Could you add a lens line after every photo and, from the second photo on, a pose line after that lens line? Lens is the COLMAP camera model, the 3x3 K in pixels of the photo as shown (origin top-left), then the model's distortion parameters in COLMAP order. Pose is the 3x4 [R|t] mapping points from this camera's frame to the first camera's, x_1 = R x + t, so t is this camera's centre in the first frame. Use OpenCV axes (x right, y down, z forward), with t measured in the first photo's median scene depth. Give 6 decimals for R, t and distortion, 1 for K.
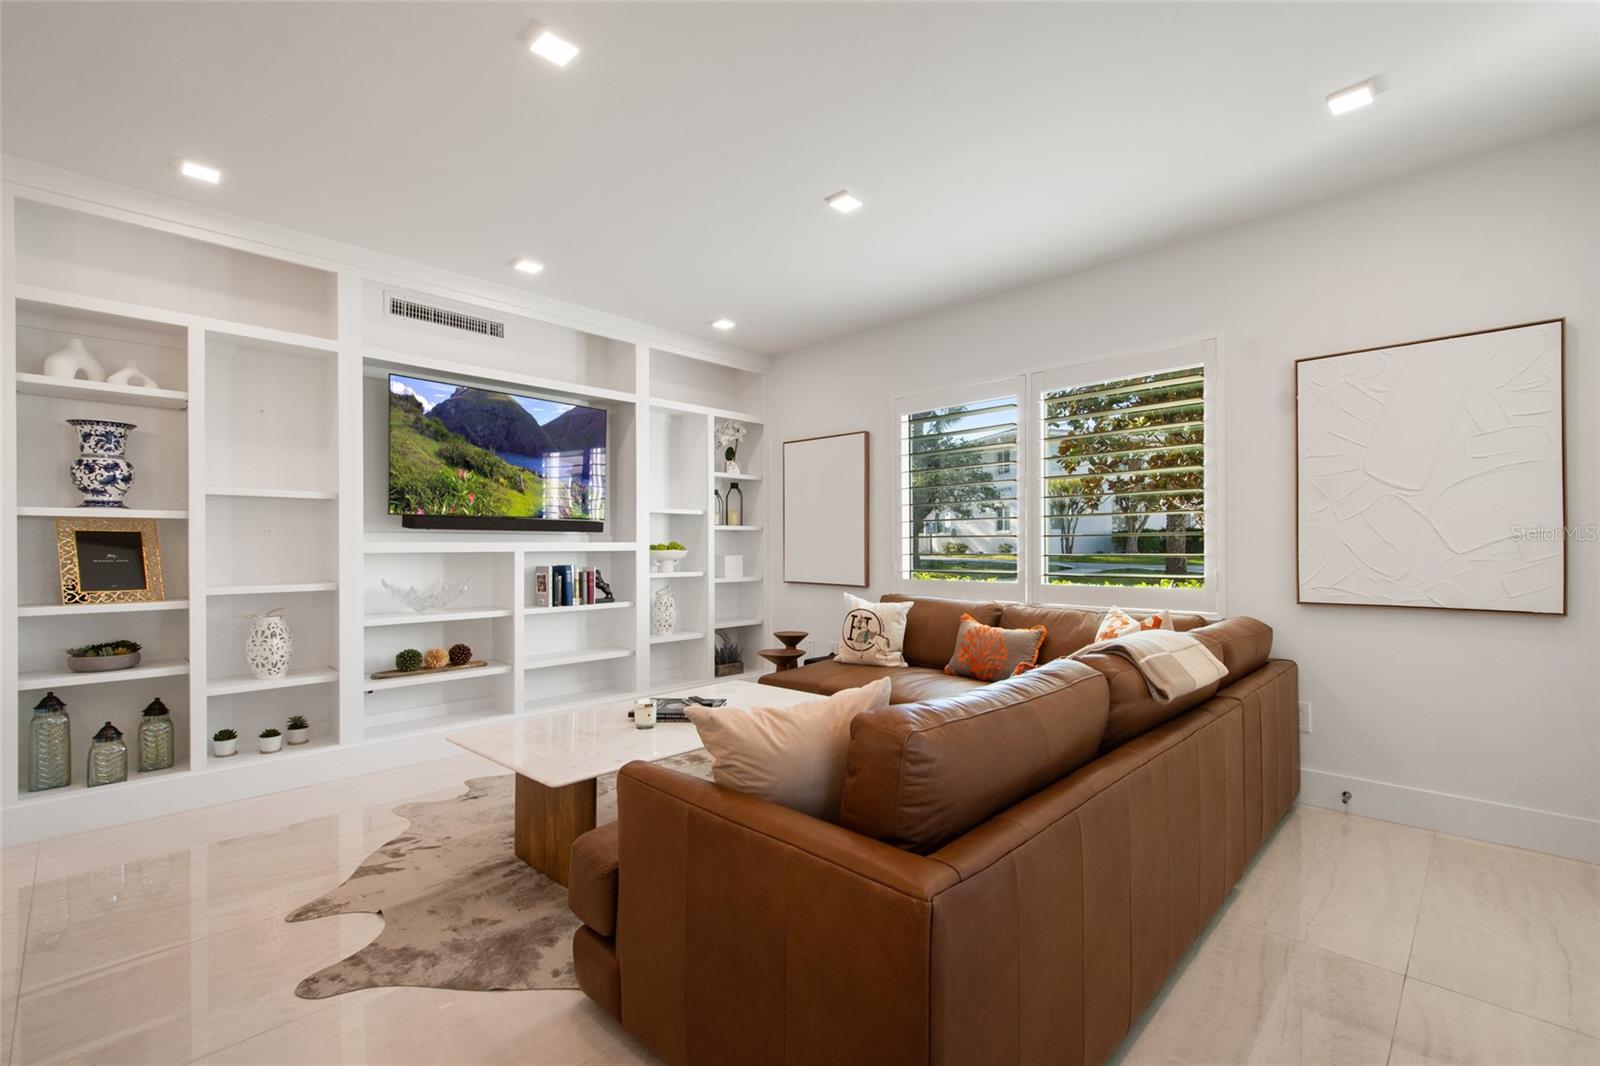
lens RADIAL K [[706.9, 0, 807.6], [0, 706.9, 546.6], [0, 0, 1]] dist [0.017009, -0.005081]
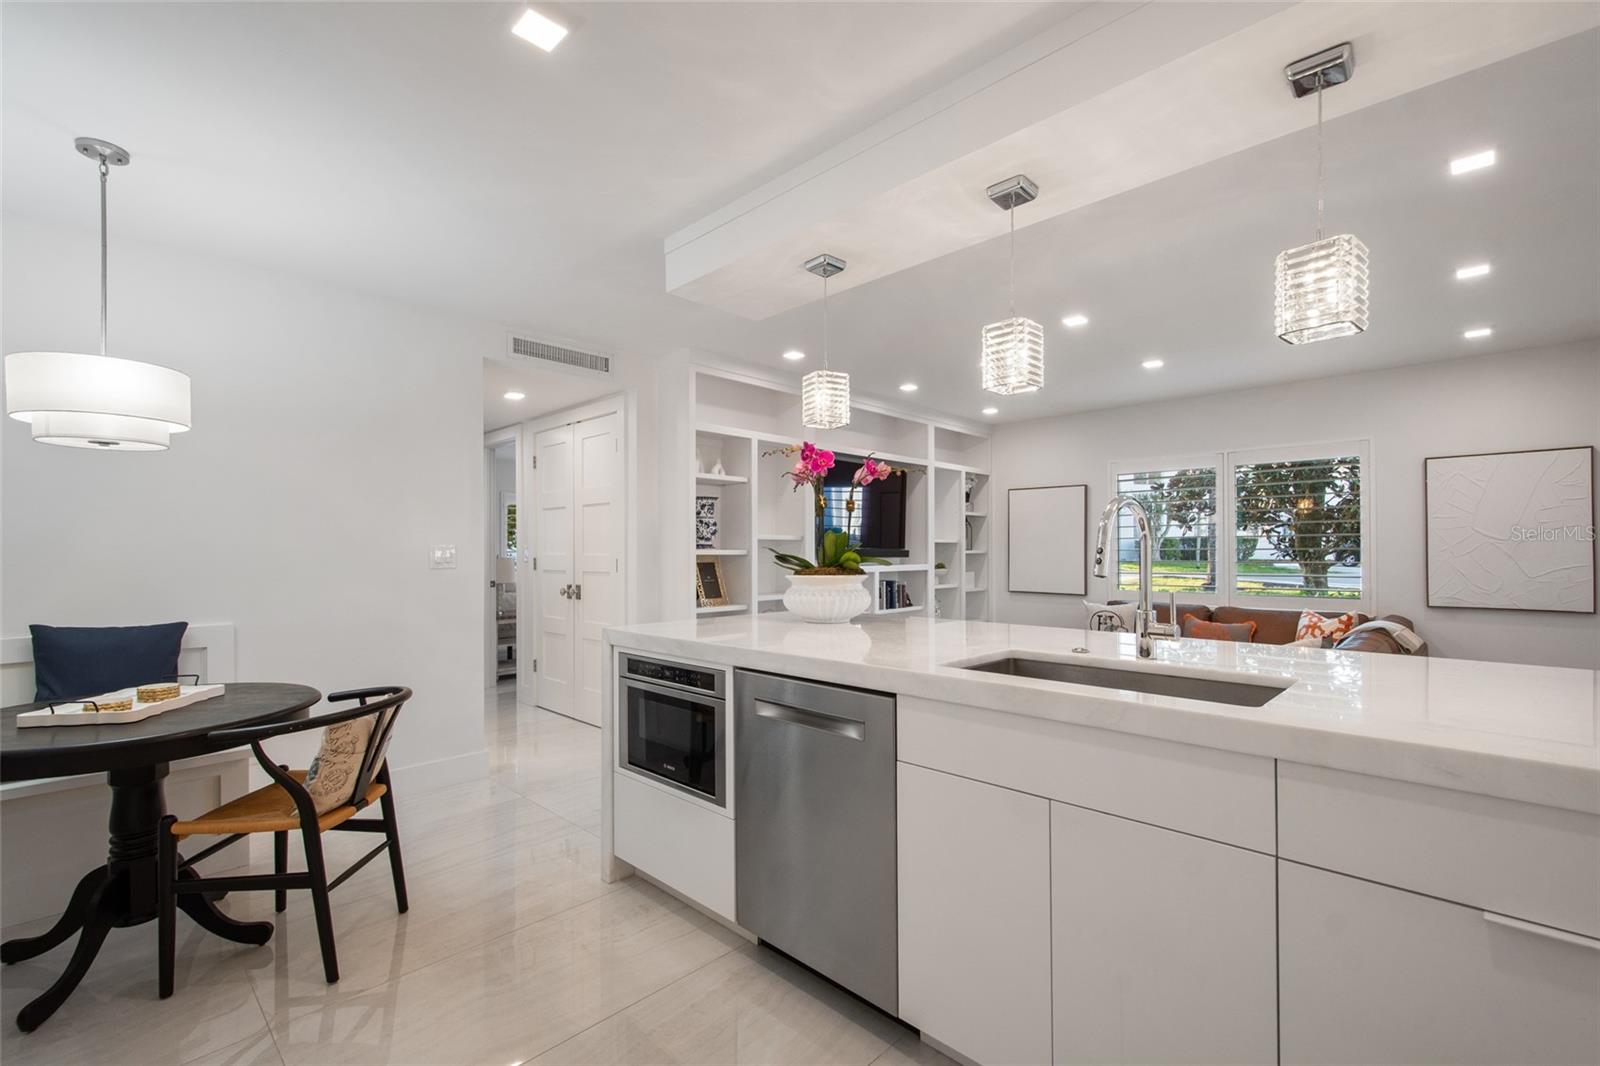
lens RADIAL K [[706.9, 0, 805.9], [0, 706.9, 545.3], [0, 0, 1]] dist [0.017009, -0.005081]
pose [[0.999994, 0.000789, 0.003477, -0.649892], [-0.000756, 0.999955, -0.009413, -0.039250], [-0.003485, 0.009410, 0.999950, -0.553650]]
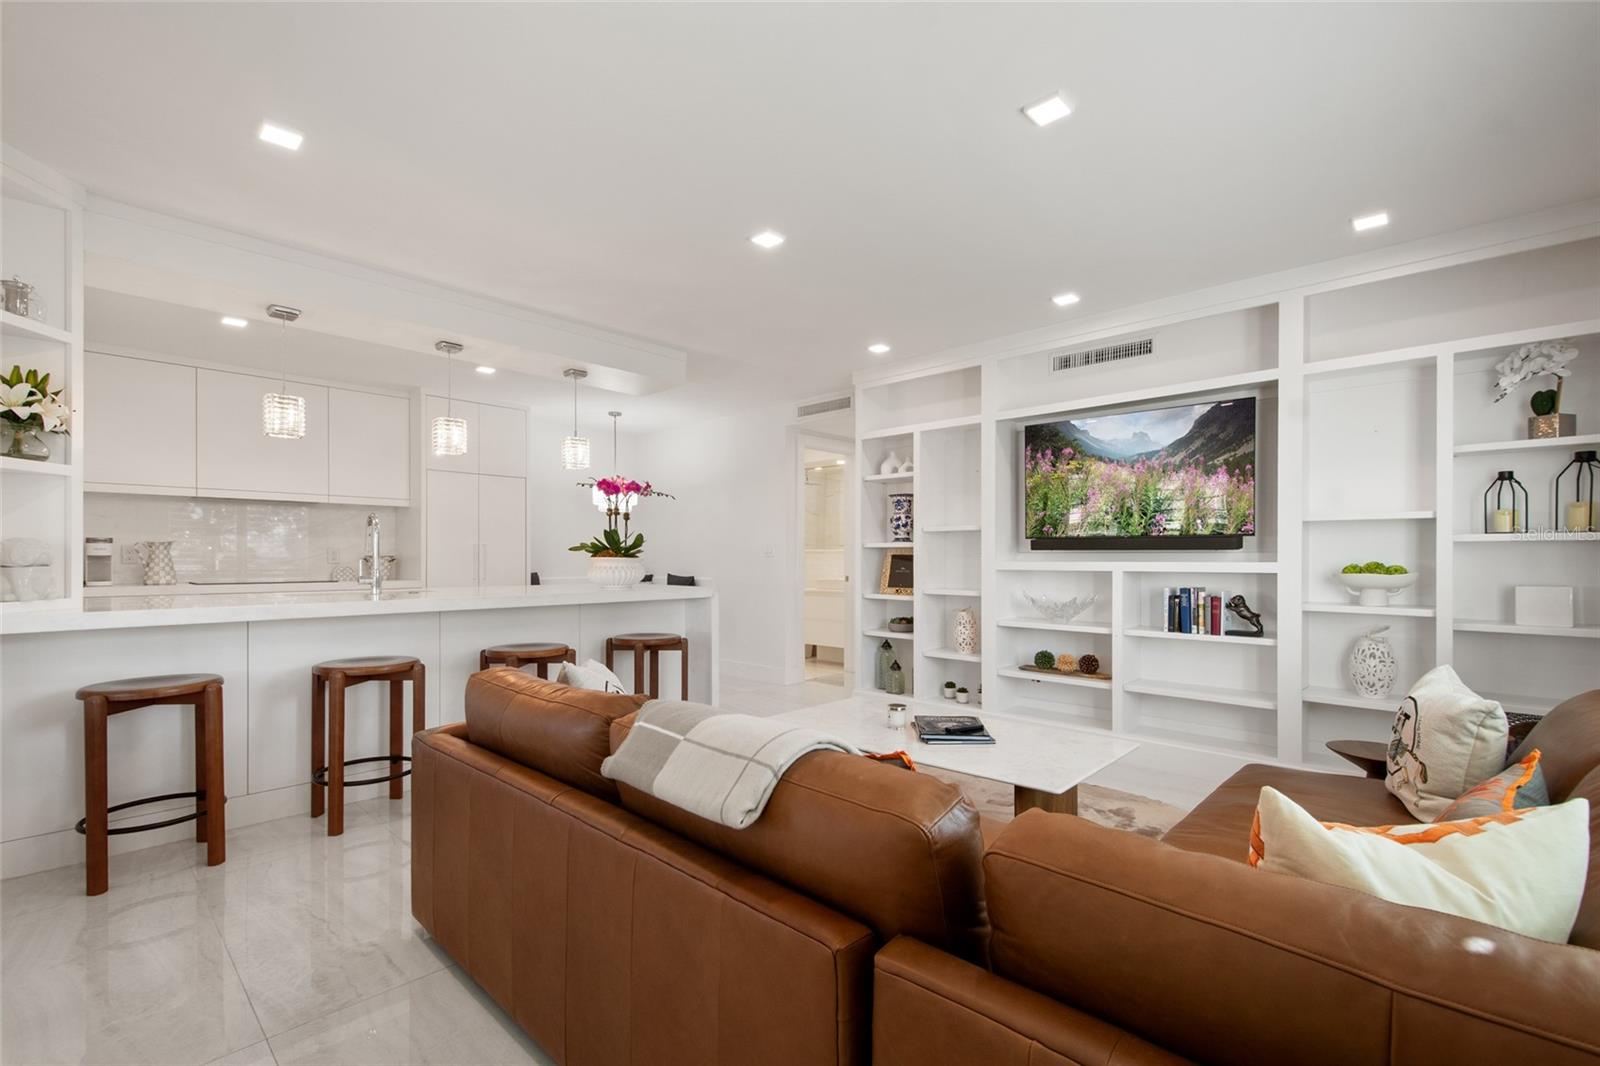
lens RADIAL K [[706.9, 0, 806.2], [0, 706.9, 556.1], [0, 0, 1]] dist [0.017009, -0.005081]
pose [[0.004751, 0.001091, -0.999988, 0.687506], [-0.001651, 0.999998, 0.001083, -0.016872], [0.999987, 0.001646, 0.004752, 0.644851]]
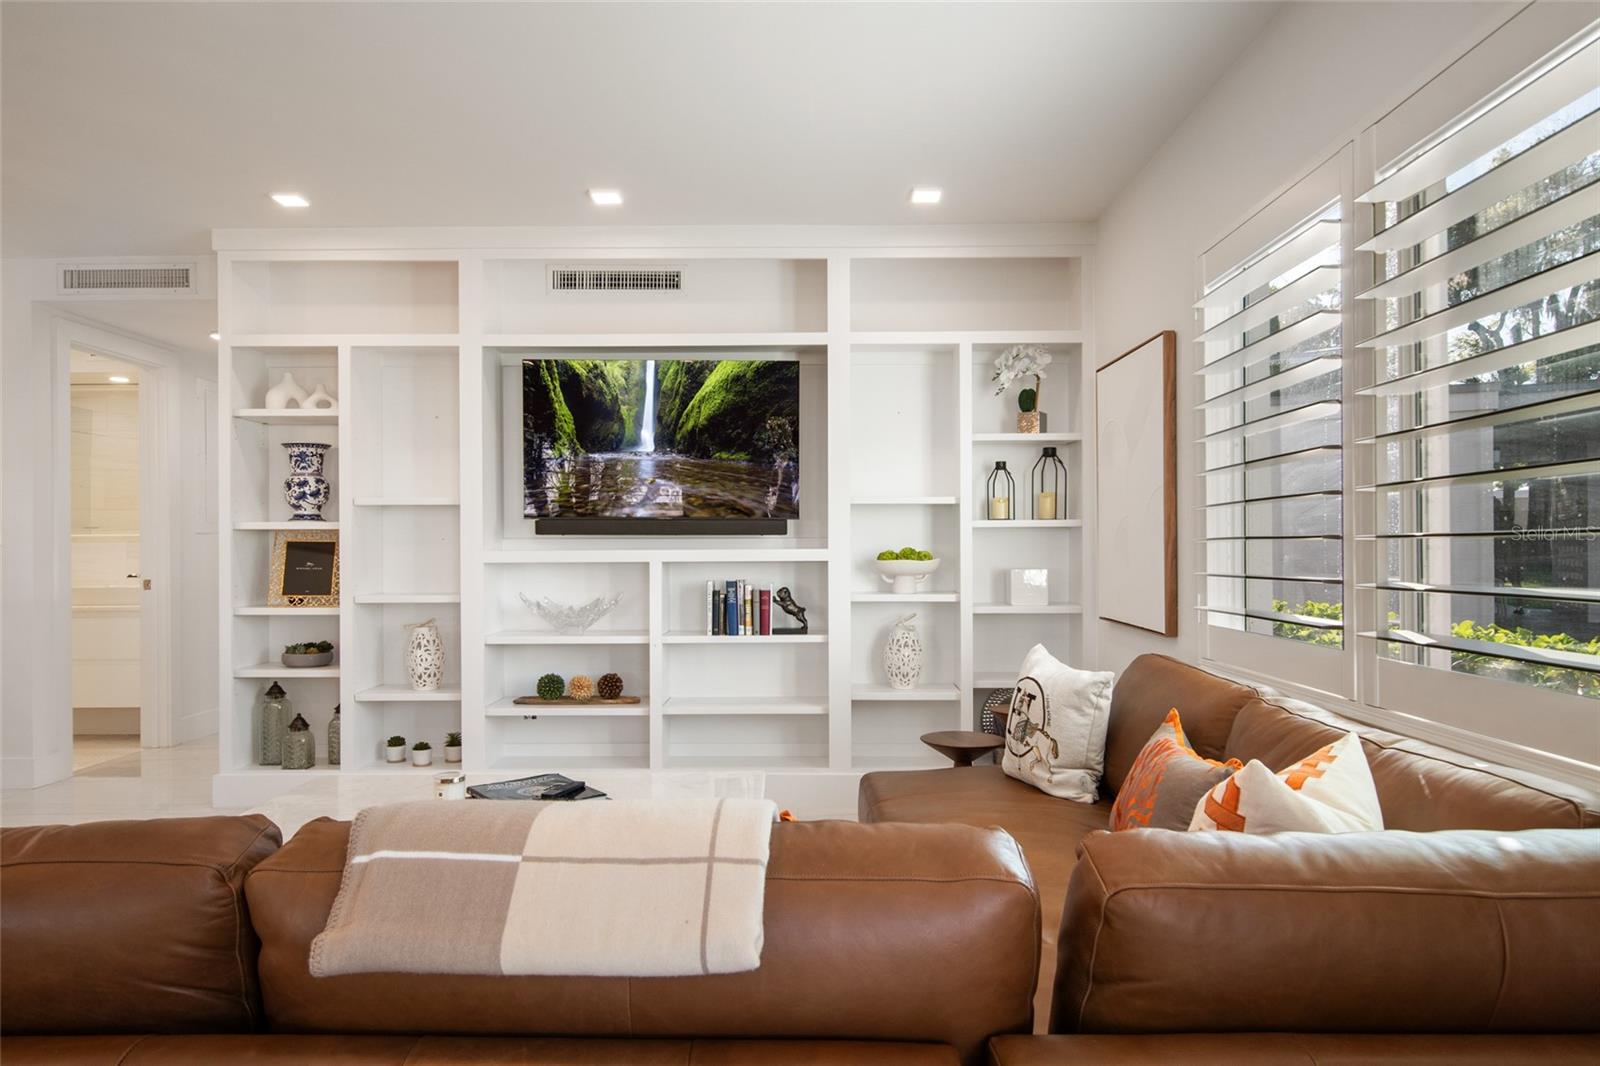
lens RADIAL K [[993.3, 0, 807.3], [0, 993.3, 544.9], [0, 0, 1]] dist [0.011144, -0.012082]
pose [[0.686147, -0.001519, -0.727461, 0.580504], [0.001750, 0.999998, -0.000438, -0.012435], [0.727461, -0.000972, 0.686149, 0.433493]]
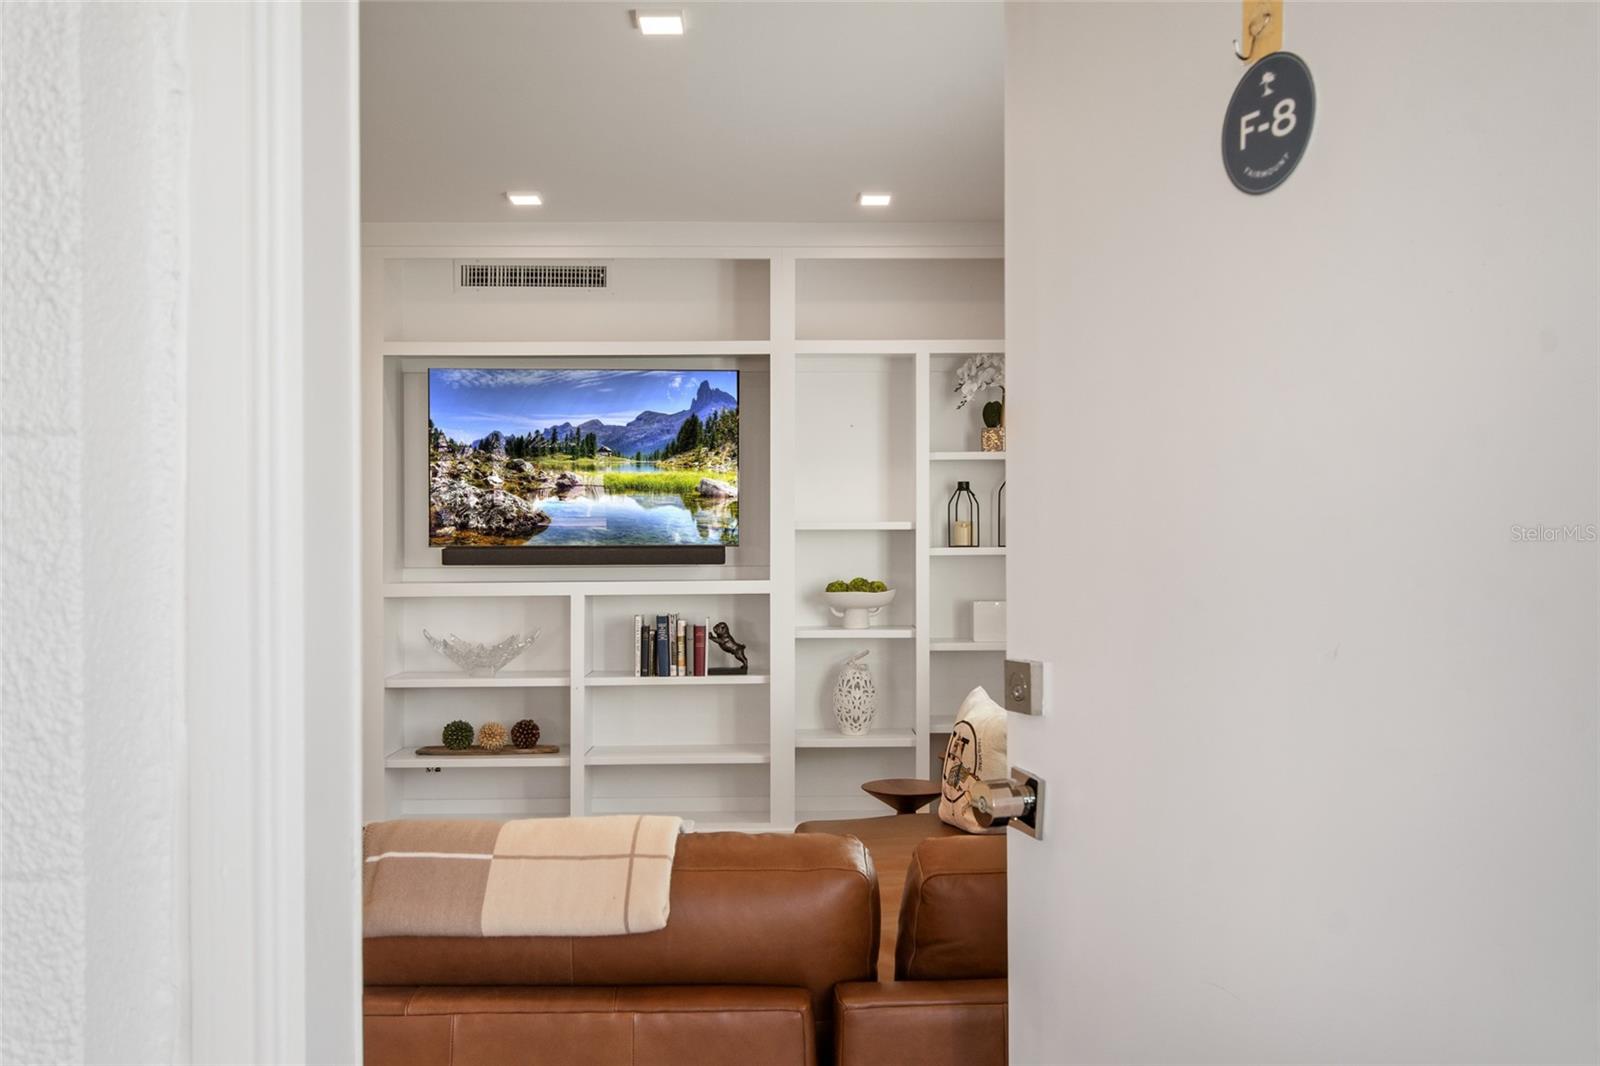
lens RADIAL K [[1281.6, 0, 831.4], [0, 1281.6, 541.1], [0, 0, 1]] dist [0.014680, -0.012400]
pose [[0.721074, -0.006785, -0.692825, 0.754177], [0.001665, 0.999966, -0.008060, -0.041077], [0.692856, 0.004659, 0.721061, 0.303898]]
